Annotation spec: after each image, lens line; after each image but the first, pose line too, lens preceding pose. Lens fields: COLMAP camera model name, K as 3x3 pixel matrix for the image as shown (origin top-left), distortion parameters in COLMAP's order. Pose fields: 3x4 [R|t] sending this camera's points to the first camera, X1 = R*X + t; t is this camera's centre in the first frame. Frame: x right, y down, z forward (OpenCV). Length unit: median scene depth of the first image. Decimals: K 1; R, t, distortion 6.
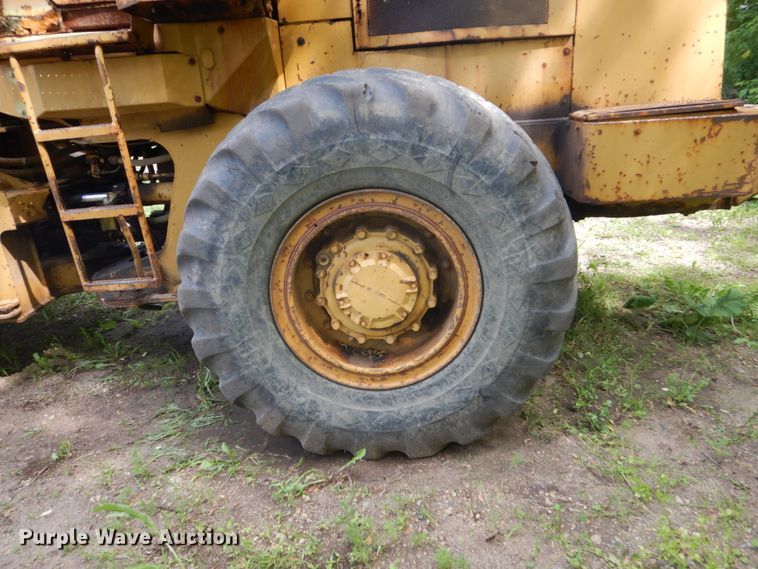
lens RADIAL K [[541.2, 0, 376.8], [0, 541.2, 282.5], [0, 0, 1]] dist [0.006451, 0.001399]
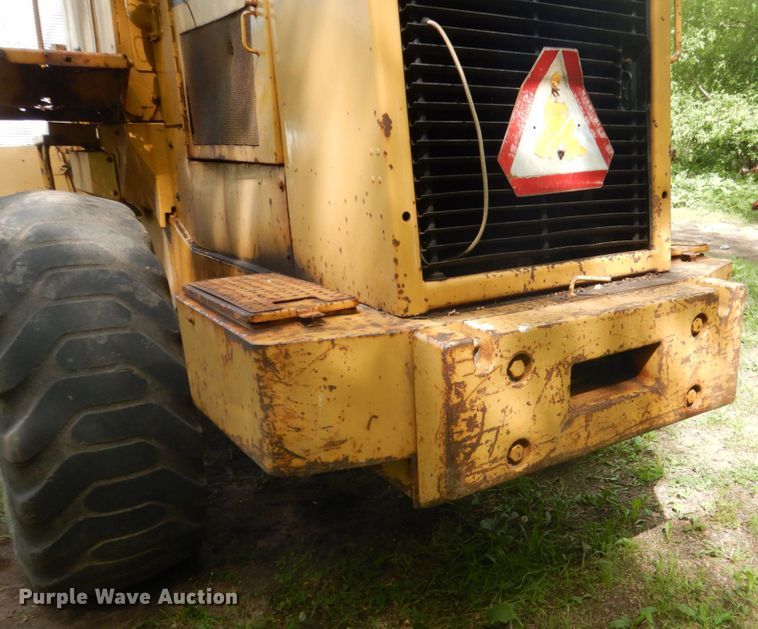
lens RADIAL K [[709.3, 0, 507.5], [0, 709.3, 371.6], [0, 0, 1]] dist [0.003884, -0.002181]
pose [[0.633396, 0.295513, -0.715180, 1.402252], [-0.292326, 0.947103, 0.132446, -0.456413], [0.716489, 0.125175, 0.686277, 0.691723]]
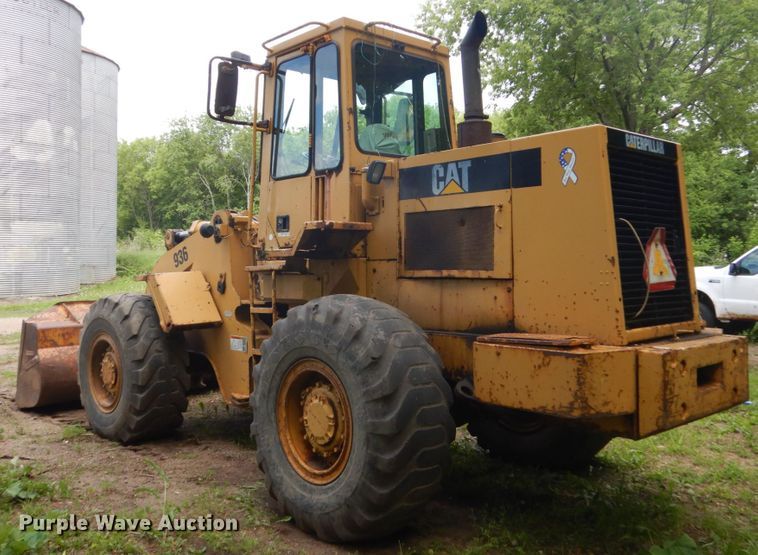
lens RADIAL K [[692.4, 0, 353.5], [0, 692.4, 247.6], [0, 0, 1]] dist [-0.007031, 0.004015]
pose [[0.673533, 0.036907, -0.738235, 1.528292], [-0.279586, 0.937270, -0.208225, -0.063308], [0.684241, 0.346646, 0.641601, -0.460674]]
